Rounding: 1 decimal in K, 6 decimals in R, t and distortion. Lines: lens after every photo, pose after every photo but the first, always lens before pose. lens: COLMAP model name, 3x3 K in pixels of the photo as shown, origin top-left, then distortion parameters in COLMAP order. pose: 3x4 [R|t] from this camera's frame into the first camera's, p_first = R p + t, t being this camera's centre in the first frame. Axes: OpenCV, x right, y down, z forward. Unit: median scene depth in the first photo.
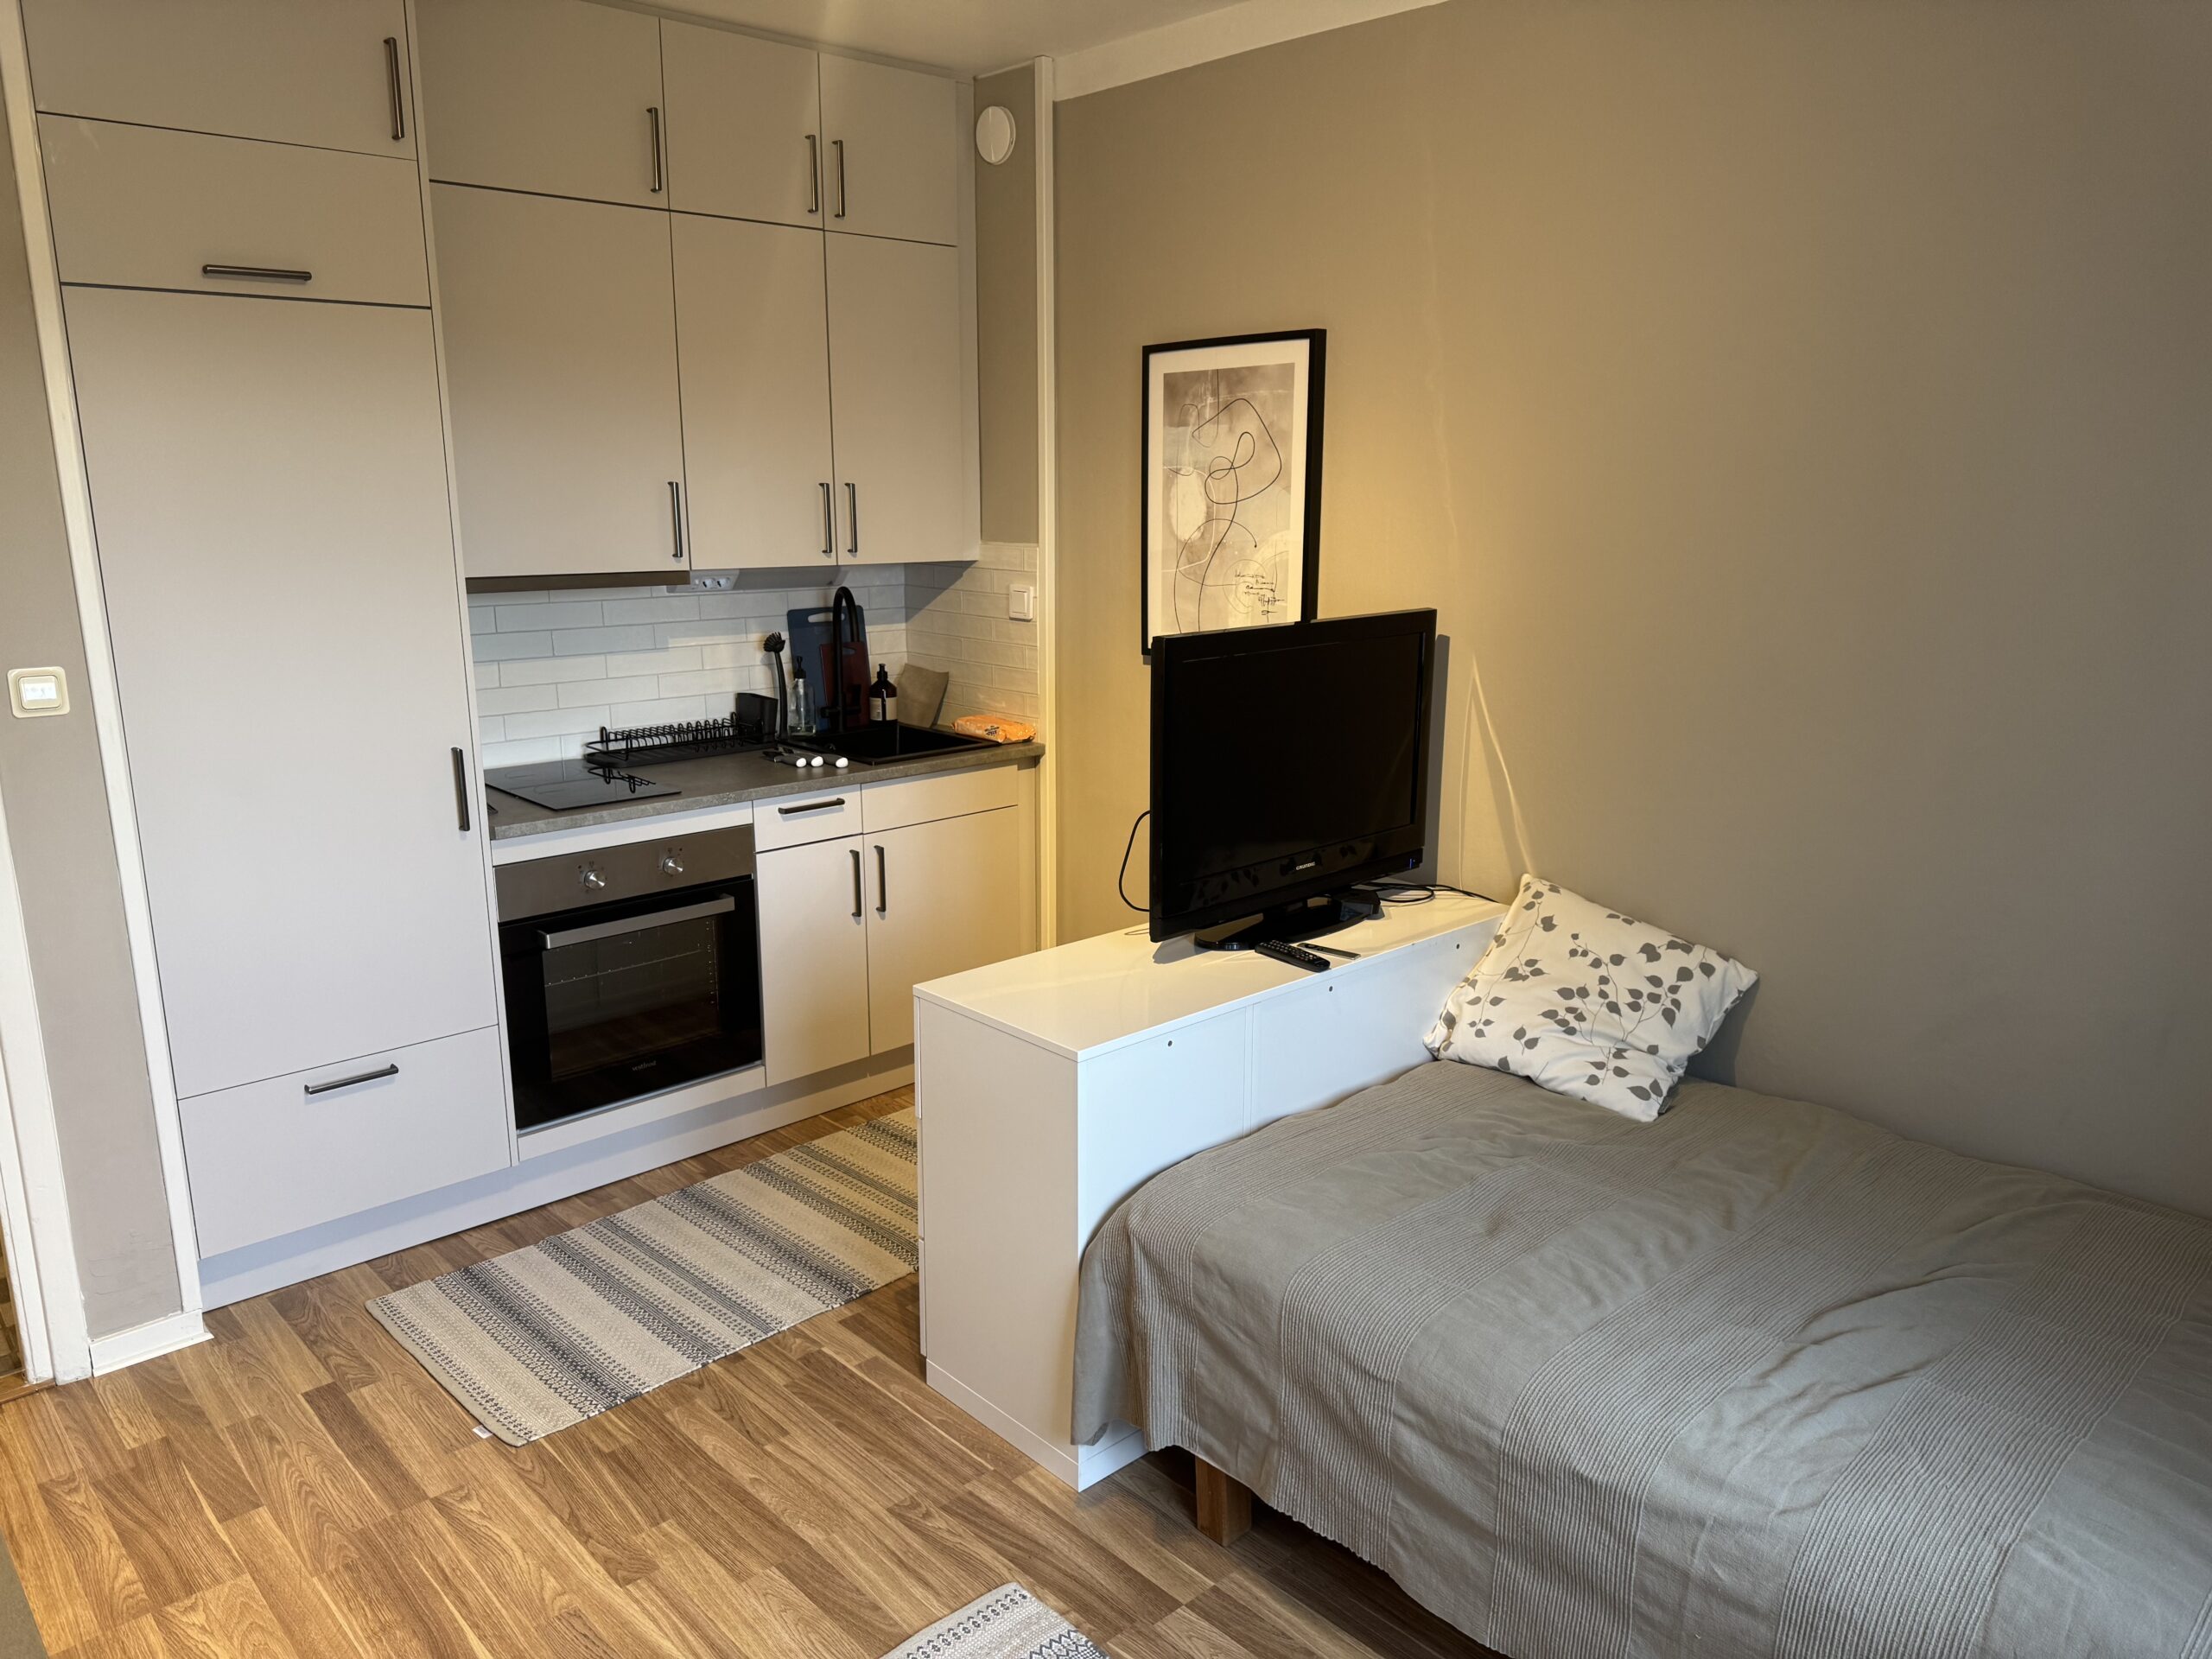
lens RADIAL K [[1590.3, 0, 1106.0], [0, 1590.3, 829.5], [0, 0, 1]] dist [0.007262, -0.007310]
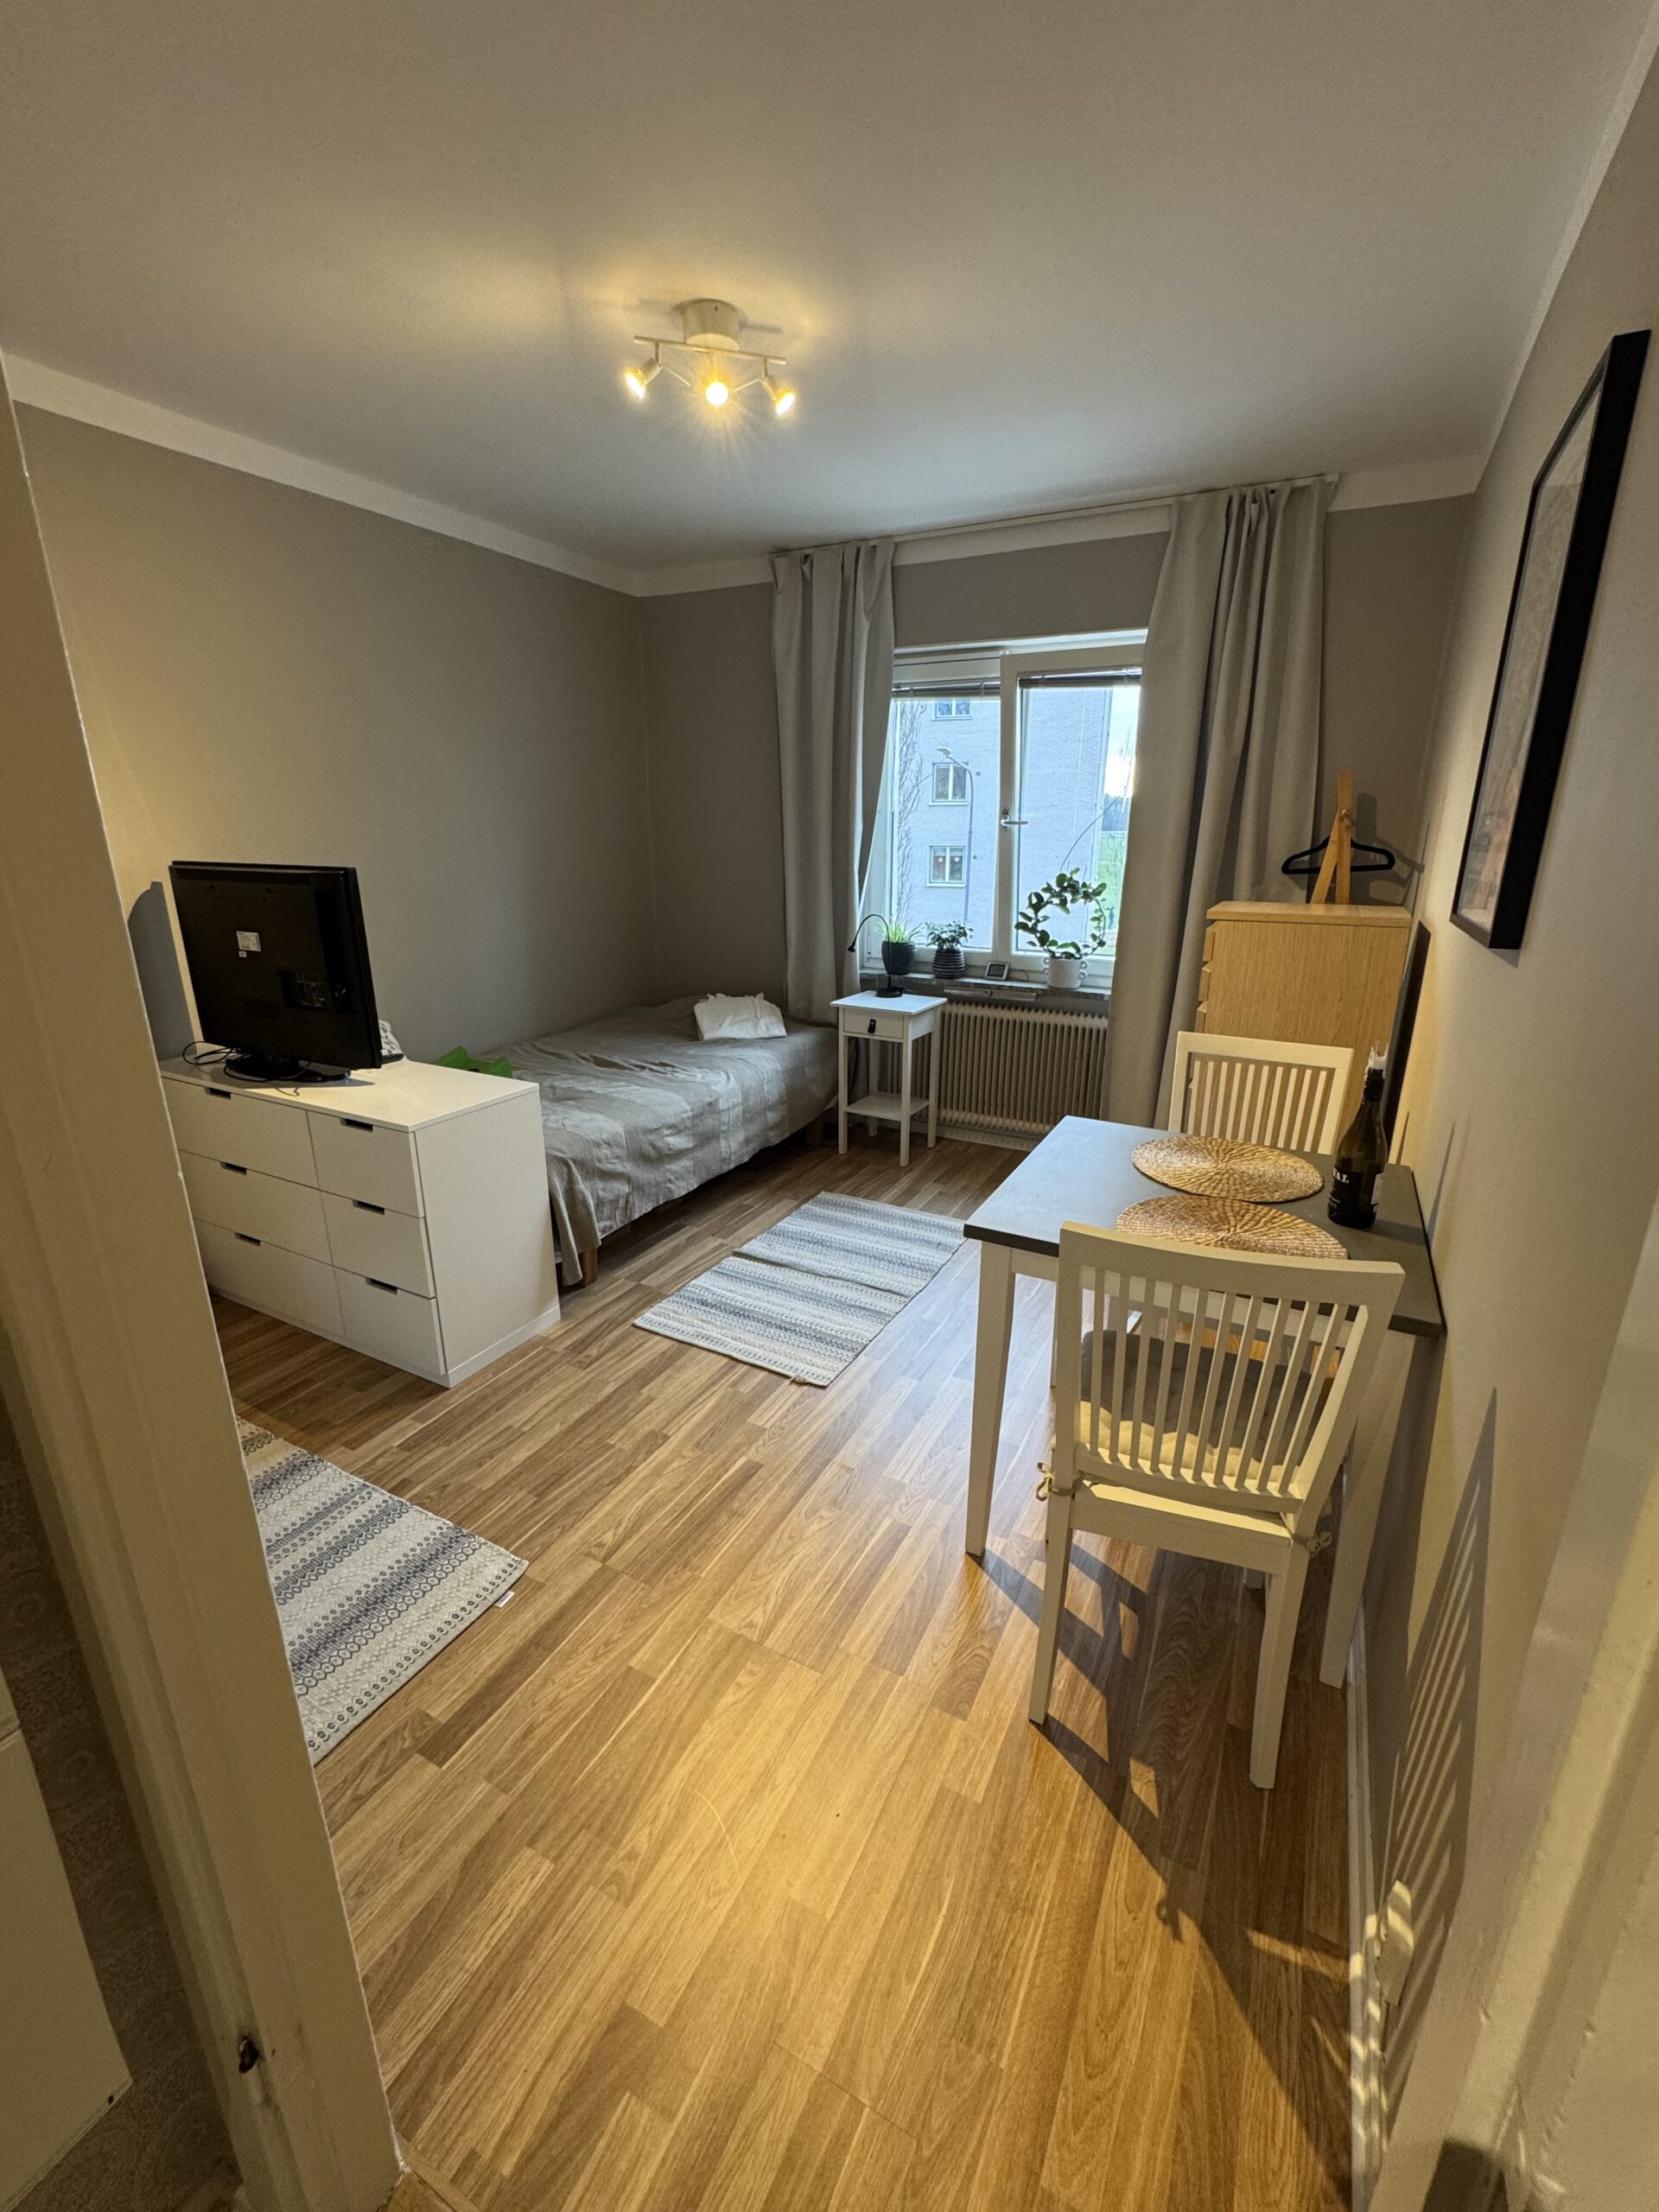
lens RADIAL K [[925.5, 0, 829.5], [0, 925.5, 1106.0], [0, 0, 1]] dist [-0.000925, 0.000107]
pose [[-0.329685, -0.280088, 0.901587, -1.126528], [0.210488, 0.909134, 0.359402, -0.156139], [-0.920327, 0.308263, -0.240773, 0.958913]]
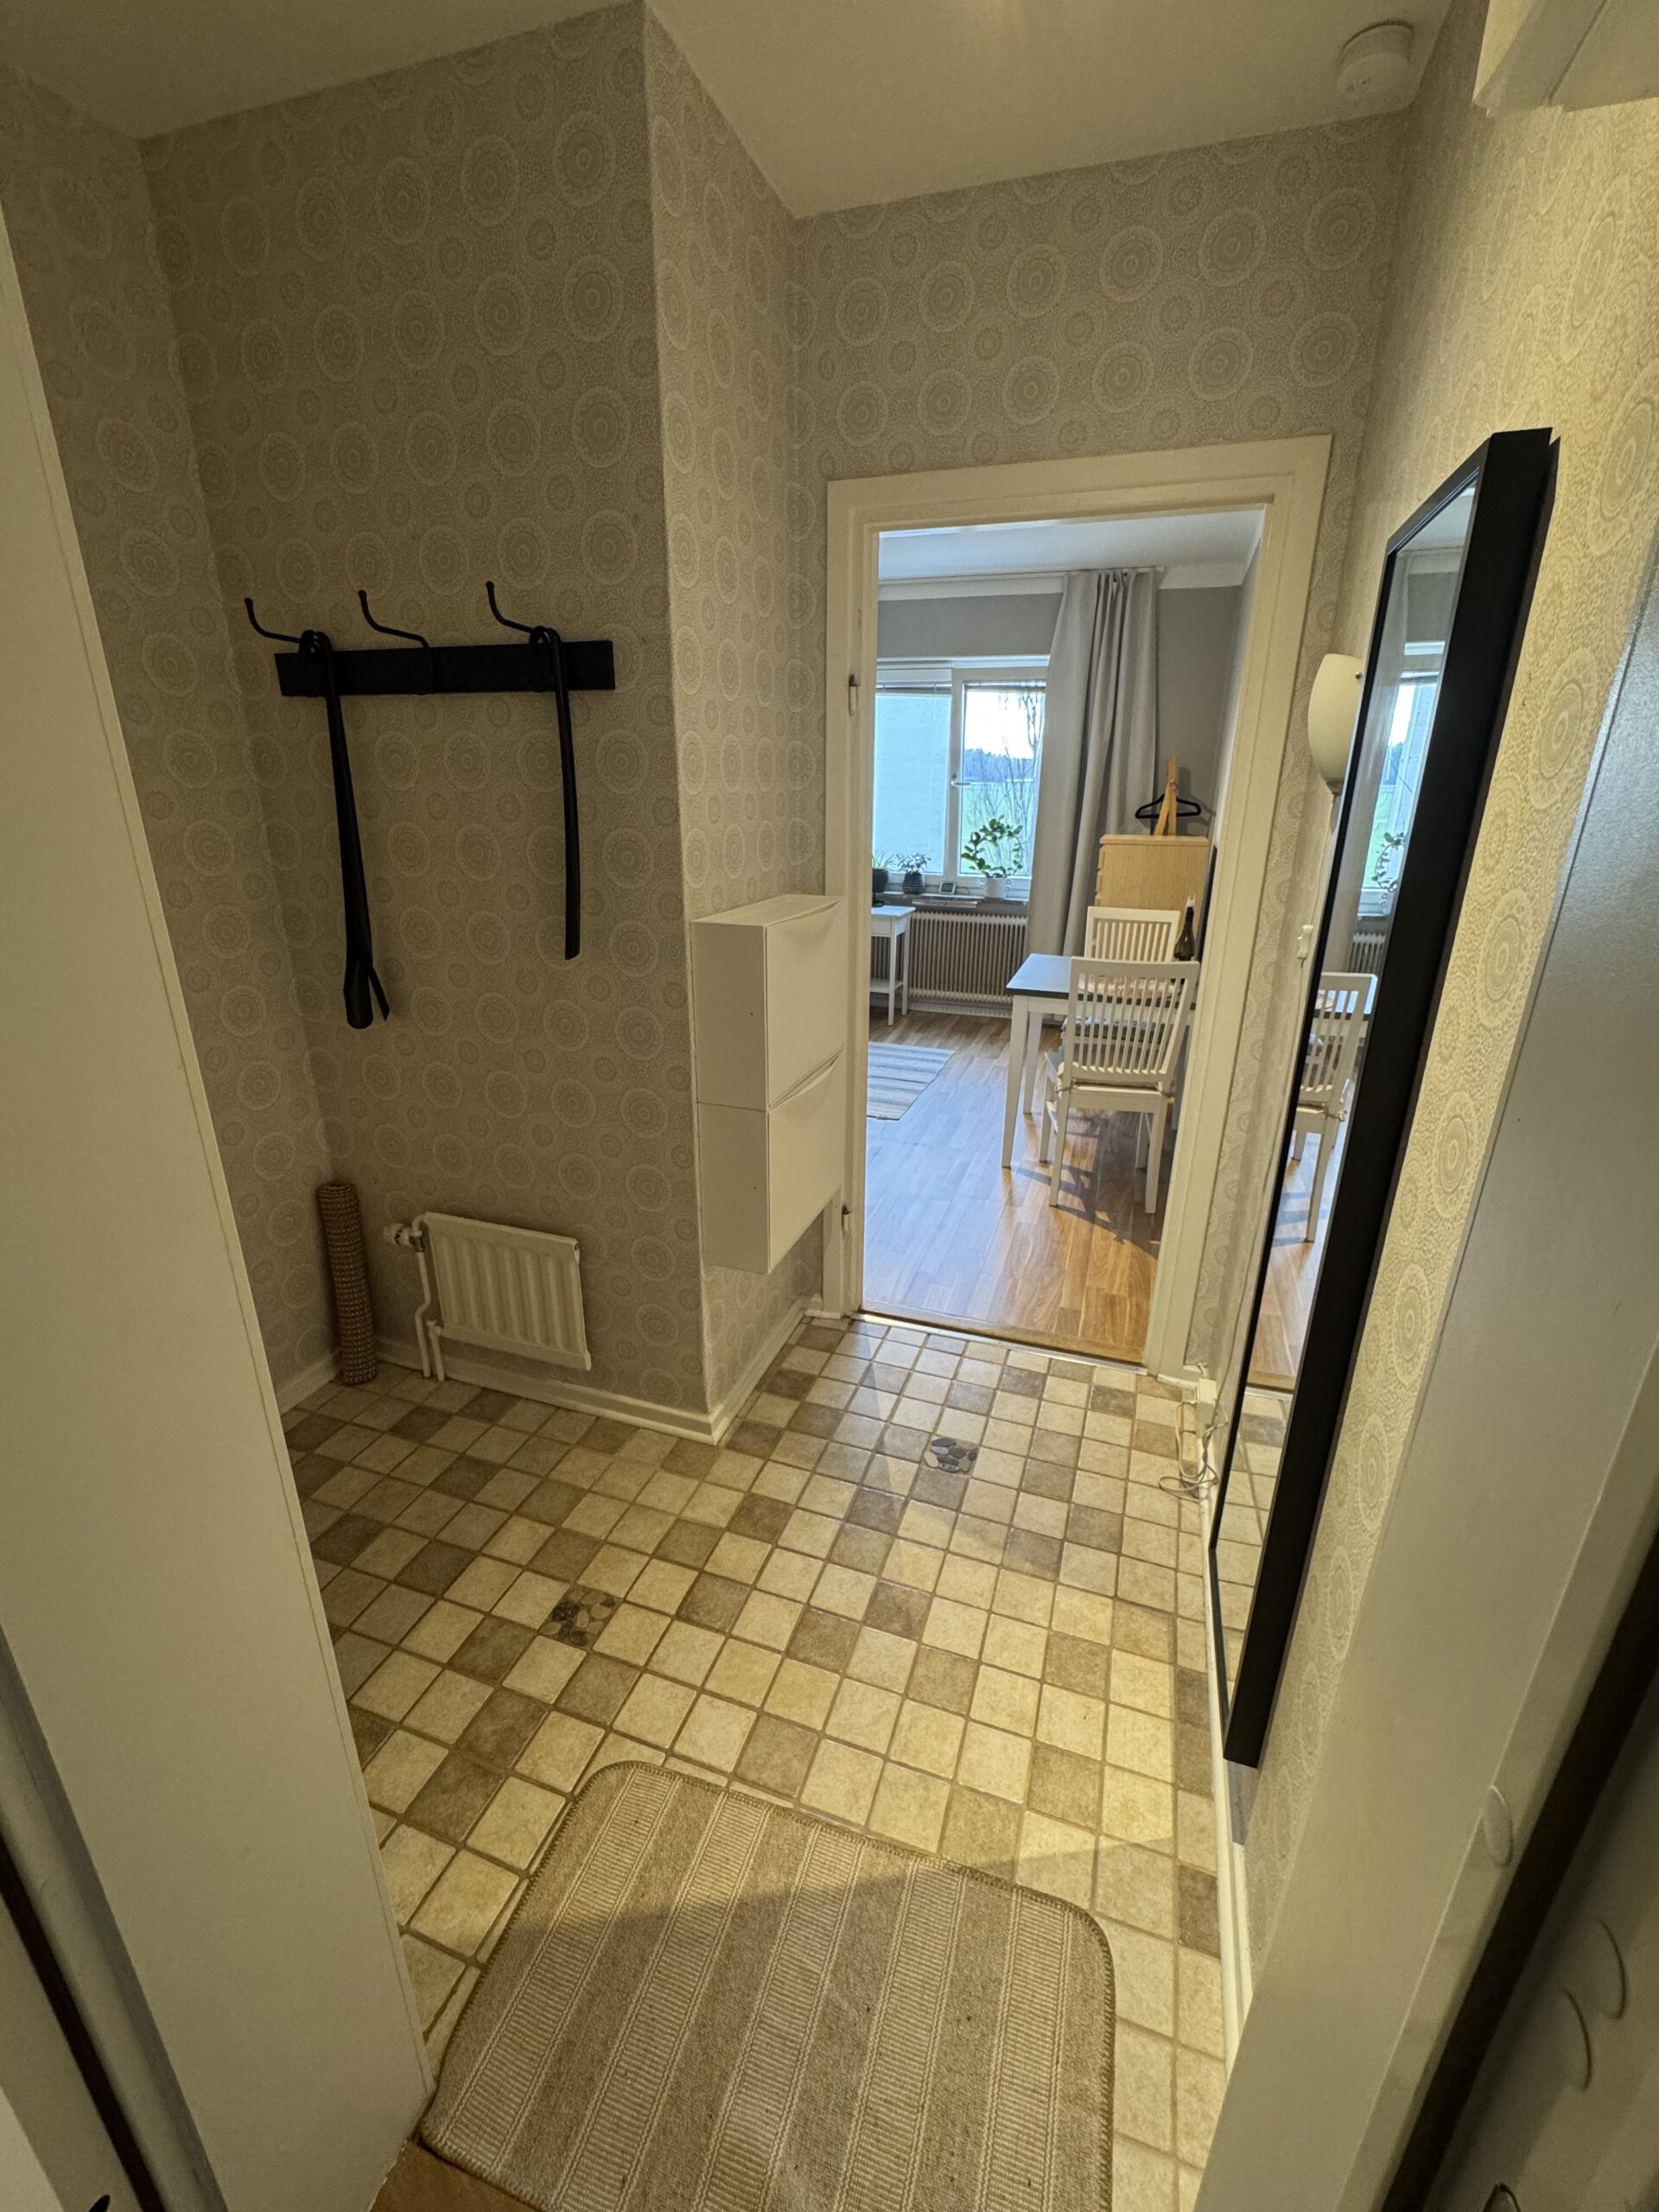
lens RADIAL K [[925.5, 0, 829.5], [0, 925.5, 1106.0], [0, 0, 1]] dist [-0.000925, 0.000107]
pose [[-0.474521, -0.303597, 0.826232, -1.681598], [0.189099, 0.881566, 0.432532, -0.317531], [-0.859693, 0.361485, -0.360911, 1.560399]]
